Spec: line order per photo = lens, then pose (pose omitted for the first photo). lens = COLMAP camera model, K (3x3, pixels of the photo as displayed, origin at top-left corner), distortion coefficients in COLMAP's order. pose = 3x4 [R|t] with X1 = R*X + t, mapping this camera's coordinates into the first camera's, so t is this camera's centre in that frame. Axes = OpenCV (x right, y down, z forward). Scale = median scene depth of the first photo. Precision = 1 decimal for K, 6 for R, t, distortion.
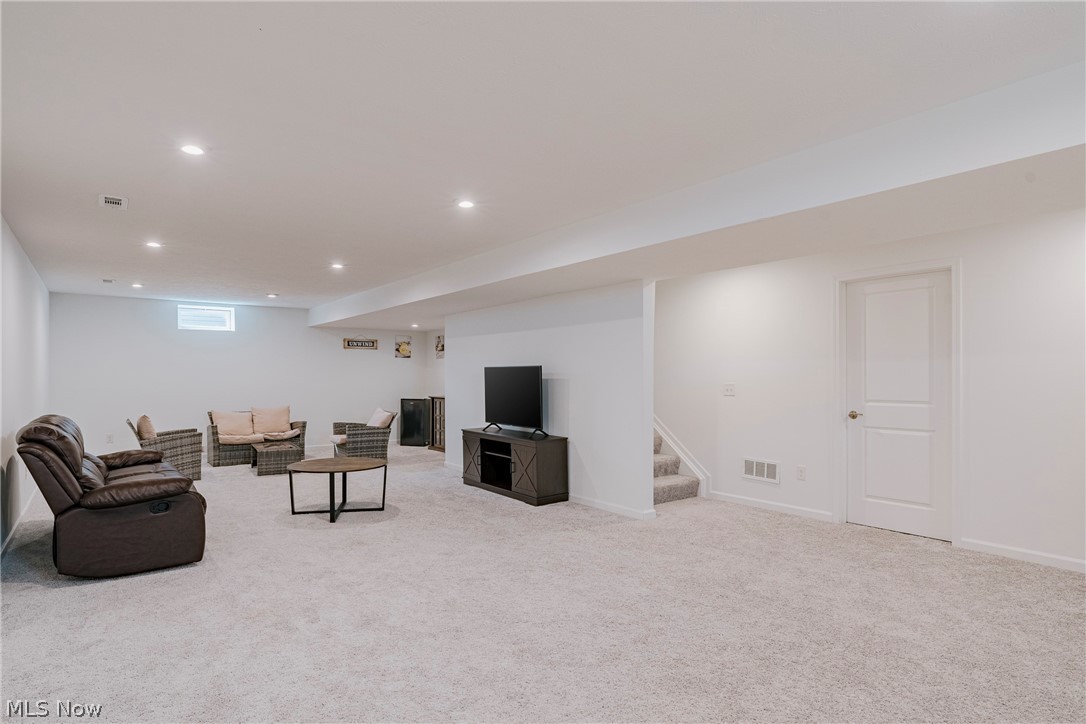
lens RADIAL K [[578.2, 0, 542.7], [0, 578.2, 377.2], [0, 0, 1]] dist [-0.001022, 0.000872]
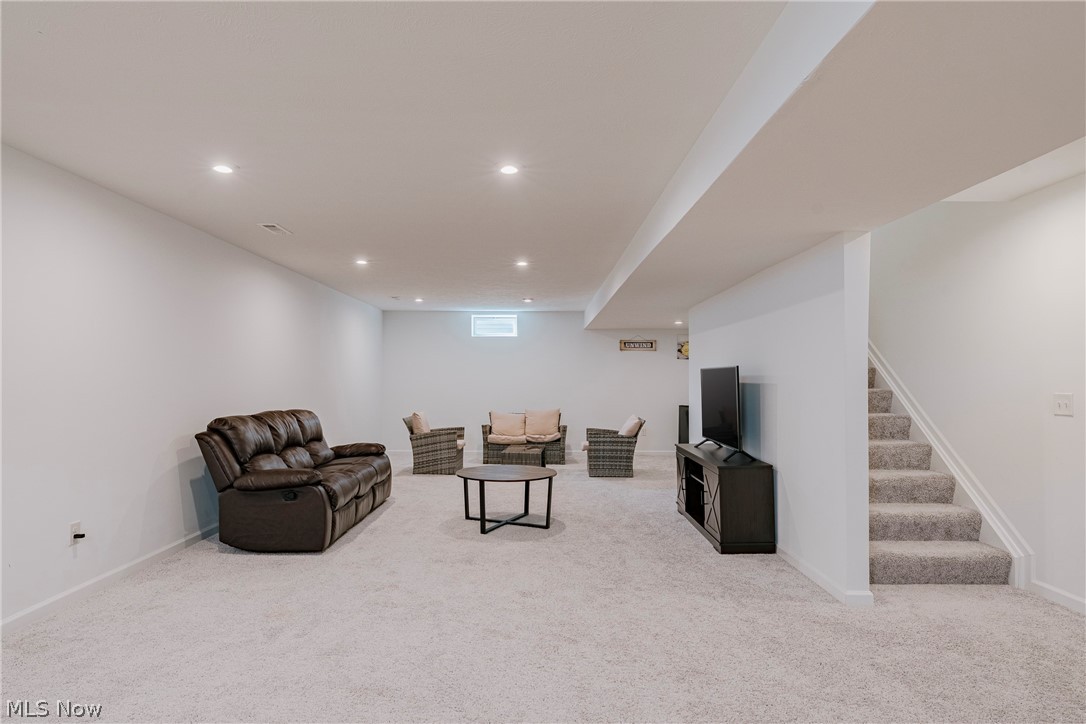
lens RADIAL K [[608.7, 0, 543.0], [0, 608.7, 362.0], [0, 0, 1]] dist [-0.003692, 0.001921]
pose [[0.802141, -0.013316, -0.596986, 0.262119], [-0.006247, 0.999509, -0.030689, 0.000967], [0.597102, 0.028346, 0.801664, 0.213571]]
